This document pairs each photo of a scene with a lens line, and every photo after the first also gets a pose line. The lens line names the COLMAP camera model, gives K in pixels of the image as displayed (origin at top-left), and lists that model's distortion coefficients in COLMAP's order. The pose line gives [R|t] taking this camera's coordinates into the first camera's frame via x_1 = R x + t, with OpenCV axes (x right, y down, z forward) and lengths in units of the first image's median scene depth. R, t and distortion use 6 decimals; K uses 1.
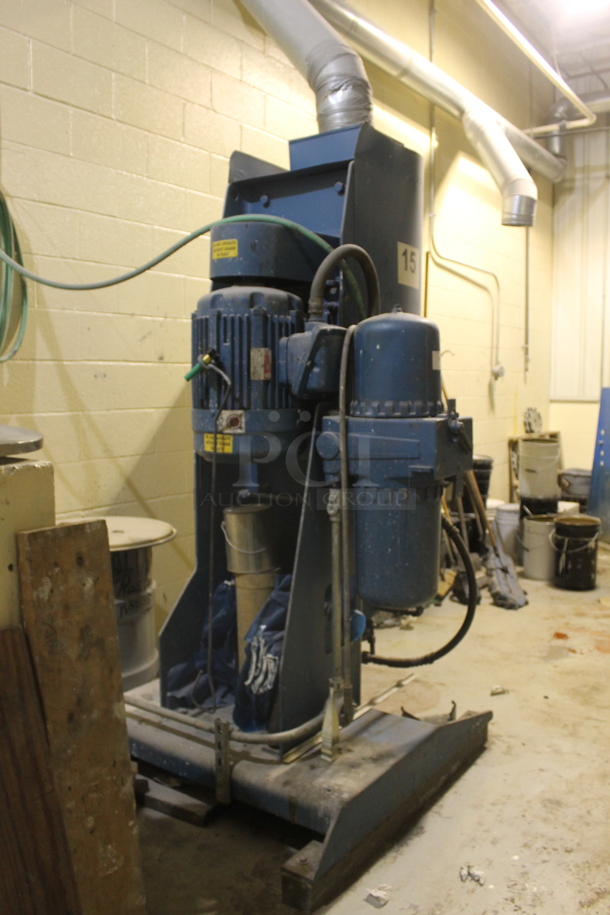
lens RADIAL K [[774.7, 0, 307.4], [0, 774.7, 457.3], [0, 0, 1]] dist [-0.150388, 0.104434]
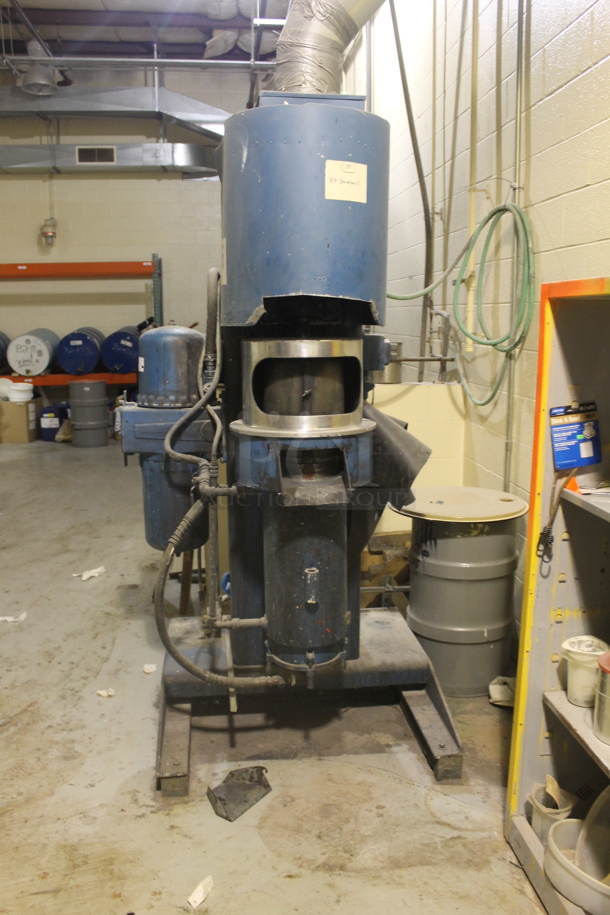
lens RADIAL K [[774.7, 0, 308.7], [0, 774.7, 456.9], [0, 0, 1]] dist [-0.150388, 0.104434]
pose [[-0.738799, 0.118980, -0.663340, 0.780533], [-0.062424, 0.967979, 0.243147, -0.284359], [0.671028, 0.221045, -0.707715, 1.989671]]
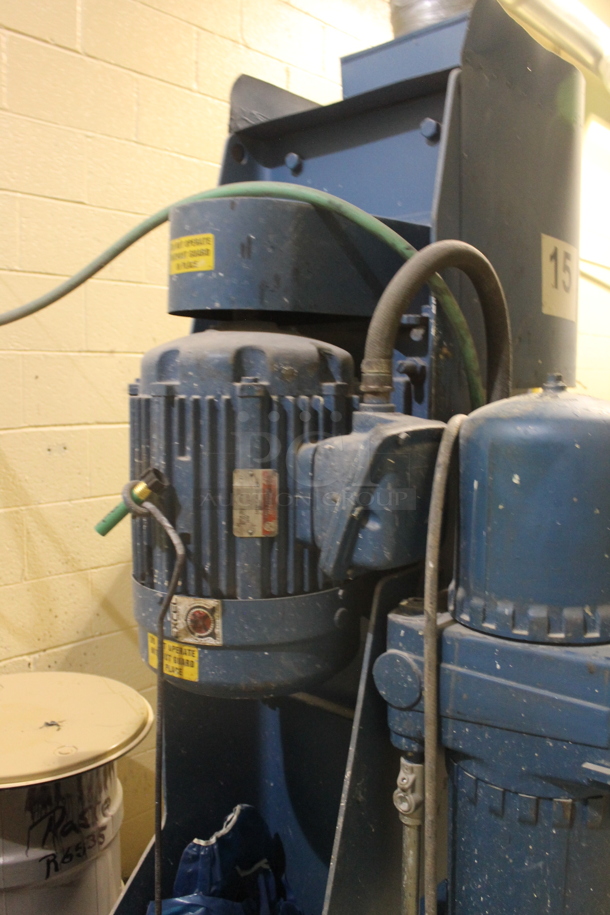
lens RADIAL K [[774.7, 0, 304.8], [0, 774.7, 457.2], [0, 0, 1]] dist [-0.150388, 0.104434]
pose [[0.992679, 0.013498, -0.120028, 0.023599], [-0.012766, 0.999895, 0.006864, -0.146314], [0.120108, -0.005281, 0.992747, 0.522257]]
